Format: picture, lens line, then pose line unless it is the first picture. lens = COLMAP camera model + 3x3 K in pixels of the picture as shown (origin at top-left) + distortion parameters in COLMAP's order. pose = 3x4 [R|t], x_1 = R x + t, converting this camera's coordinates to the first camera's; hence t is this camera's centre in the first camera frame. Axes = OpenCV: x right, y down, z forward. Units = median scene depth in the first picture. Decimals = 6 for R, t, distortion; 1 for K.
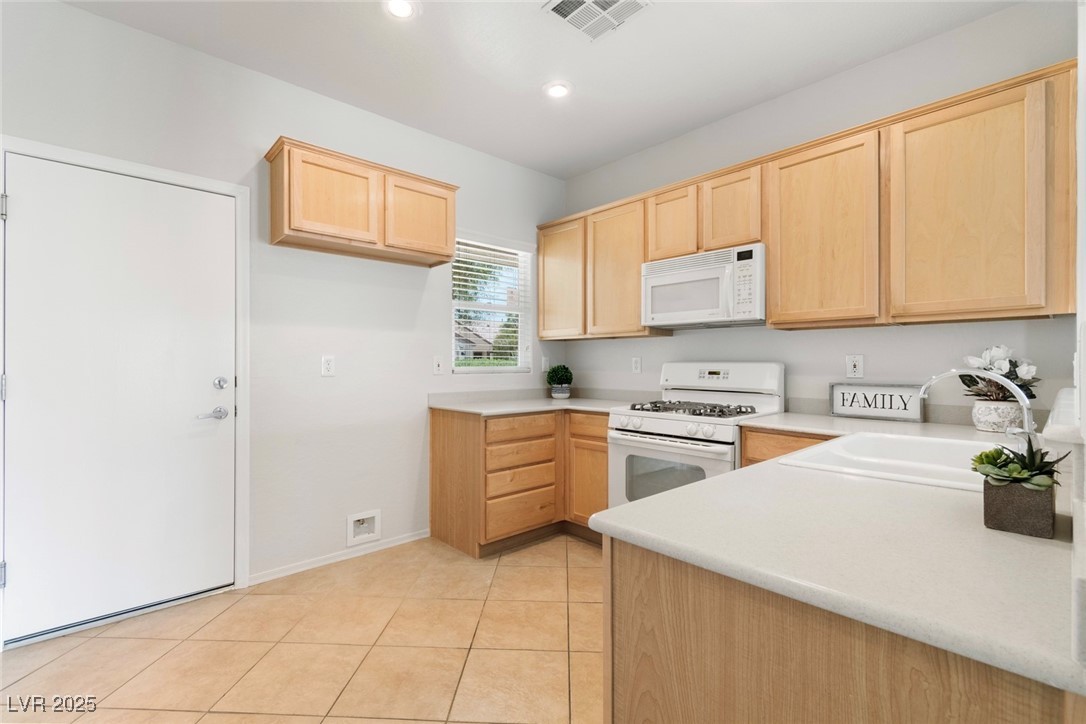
lens RADIAL K [[481.0, 0, 539.8], [0, 481.0, 366.2], [0, 0, 1]] dist [-0.000027, -0.000466]
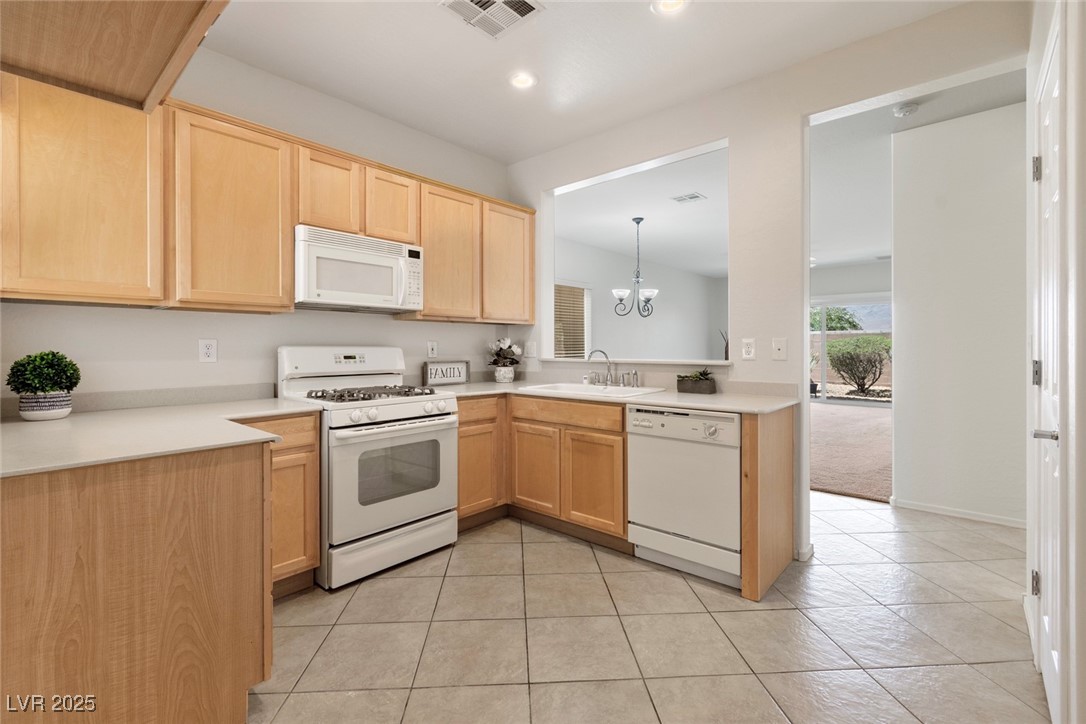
lens RADIAL K [[479.8, 0, 539.4], [0, 479.8, 348.2], [0, 0, 1]] dist [-0.001031, -0.000175]
pose [[-0.094324, -0.001908, 0.995540, -0.780804], [0.008791, 0.999958, 0.002749, -0.004674], [-0.995503, 0.009011, -0.094304, 0.838219]]
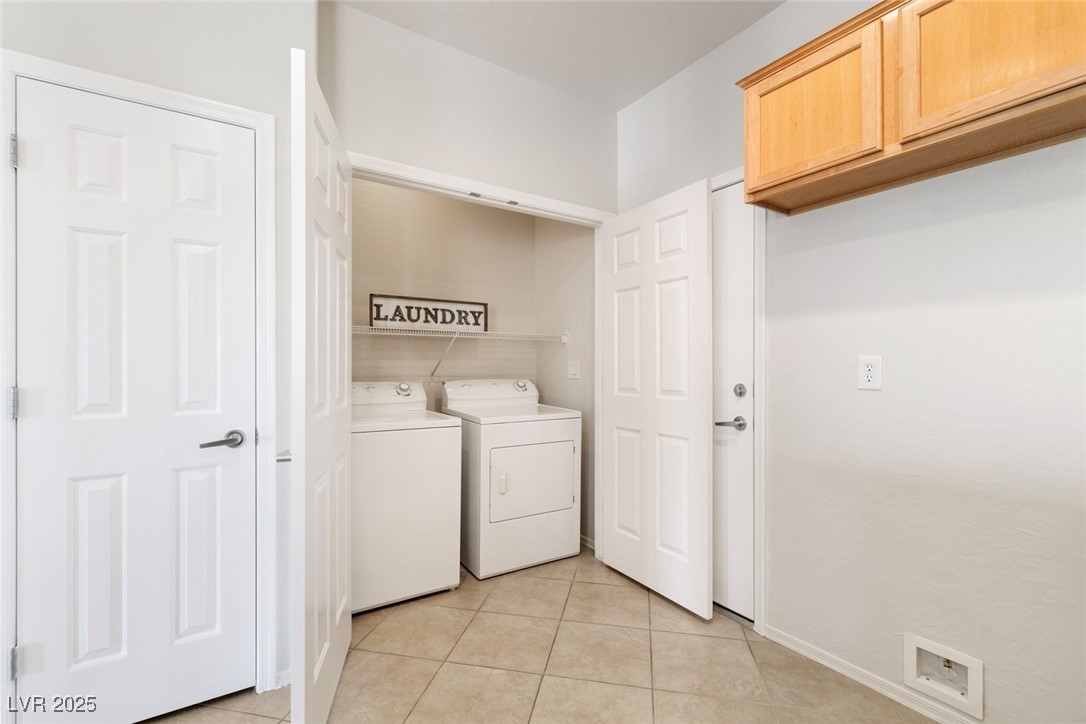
lens RADIAL K [[481.0, 0, 539.8], [0, 481.0, 366.2], [0, 0, 1]] dist [-0.000027, -0.000466]
pose [[-0.161436, -0.000954, -0.986883, 0.132016], [-0.003512, 0.999994, -0.000392, -0.003530], [0.986877, 0.003402, -0.161439, 0.355331]]
